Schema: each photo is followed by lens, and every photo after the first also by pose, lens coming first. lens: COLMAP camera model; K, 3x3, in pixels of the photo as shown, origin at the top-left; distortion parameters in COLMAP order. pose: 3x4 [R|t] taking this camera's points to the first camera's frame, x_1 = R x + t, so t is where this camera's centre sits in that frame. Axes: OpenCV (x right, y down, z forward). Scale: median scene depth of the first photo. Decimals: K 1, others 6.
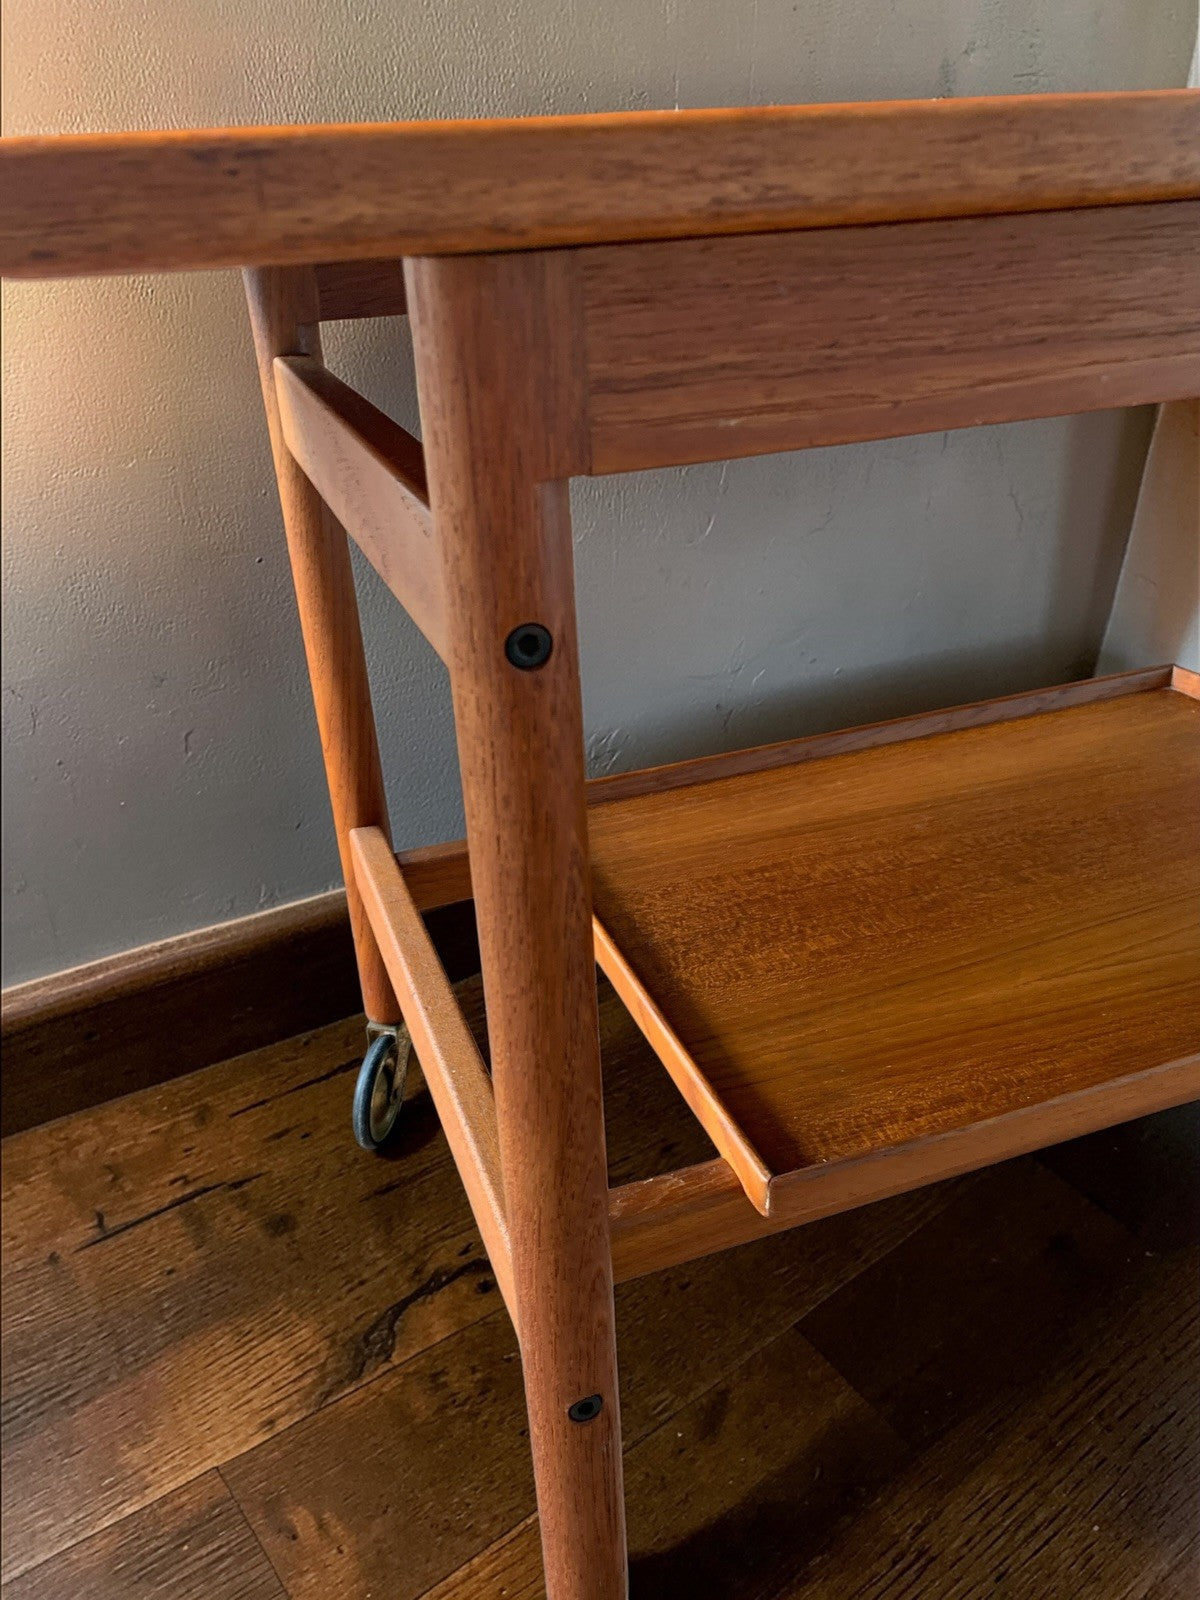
lens RADIAL K [[1253.3, 0, 585.7], [0, 1253.3, 799.9], [0, 0, 1]] dist [0.036056, -0.047803]
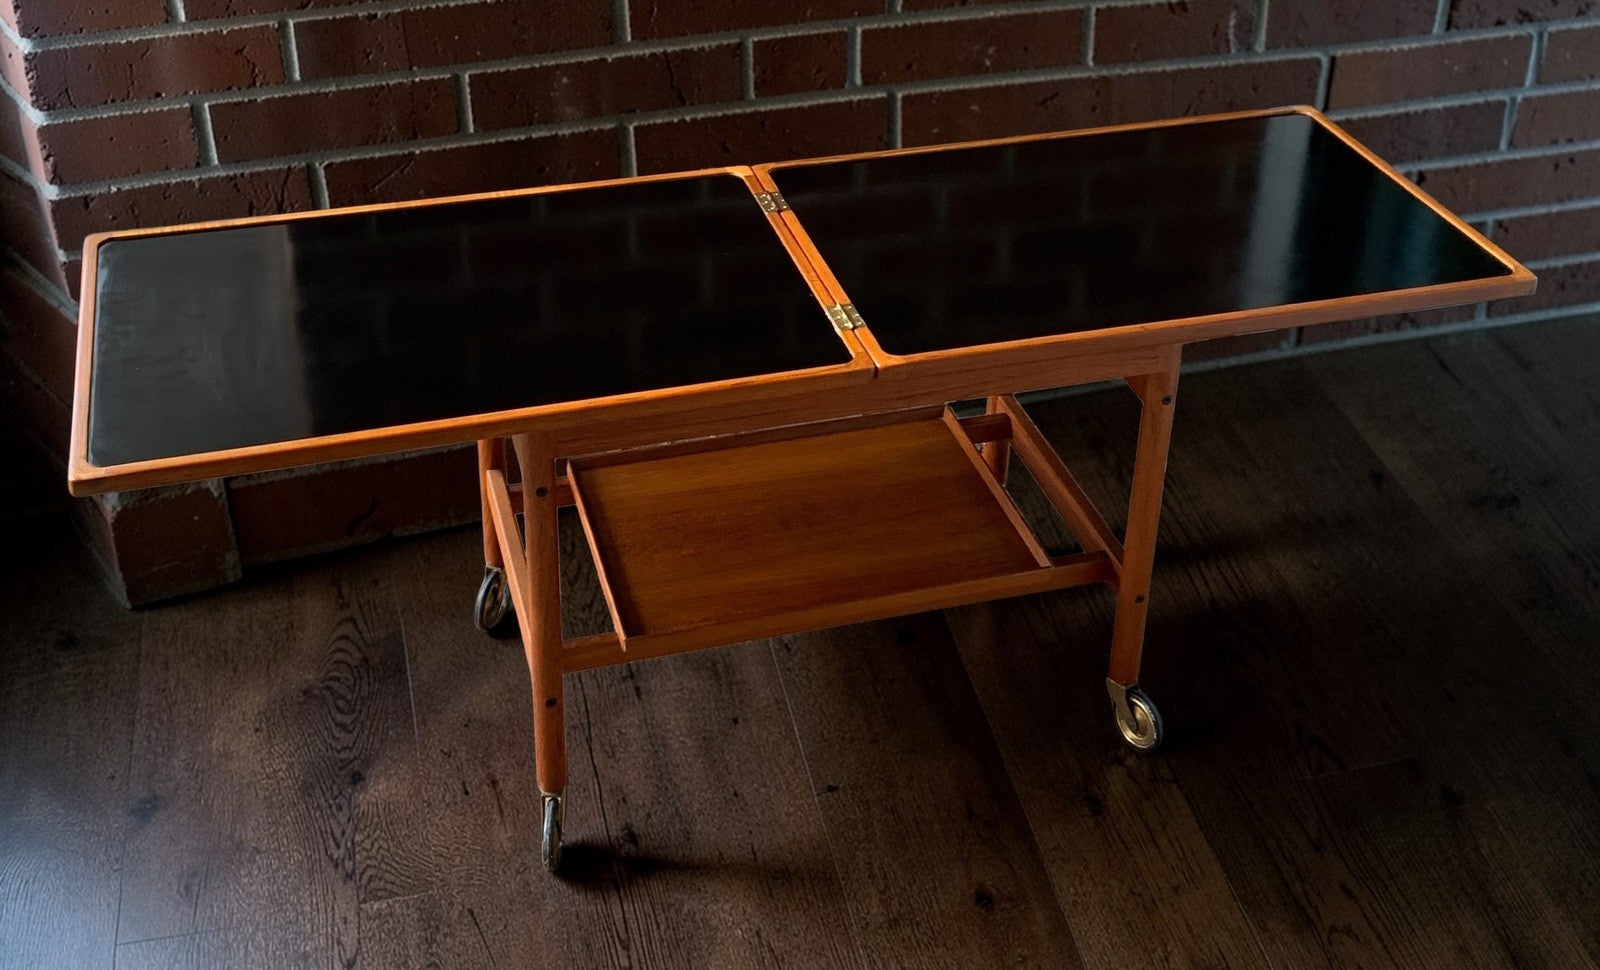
lens RADIAL K [[1938.2, 0, 799.8], [0, 1938.2, 486.0], [0, 0, 1]] dist [-0.010926, 0.000000]
pose [[0.995932, 0.090008, -0.004292, 0.317874], [-0.088542, 0.986340, 0.138903, -0.410521], [0.016735, -0.137958, 0.990297, -1.981795]]
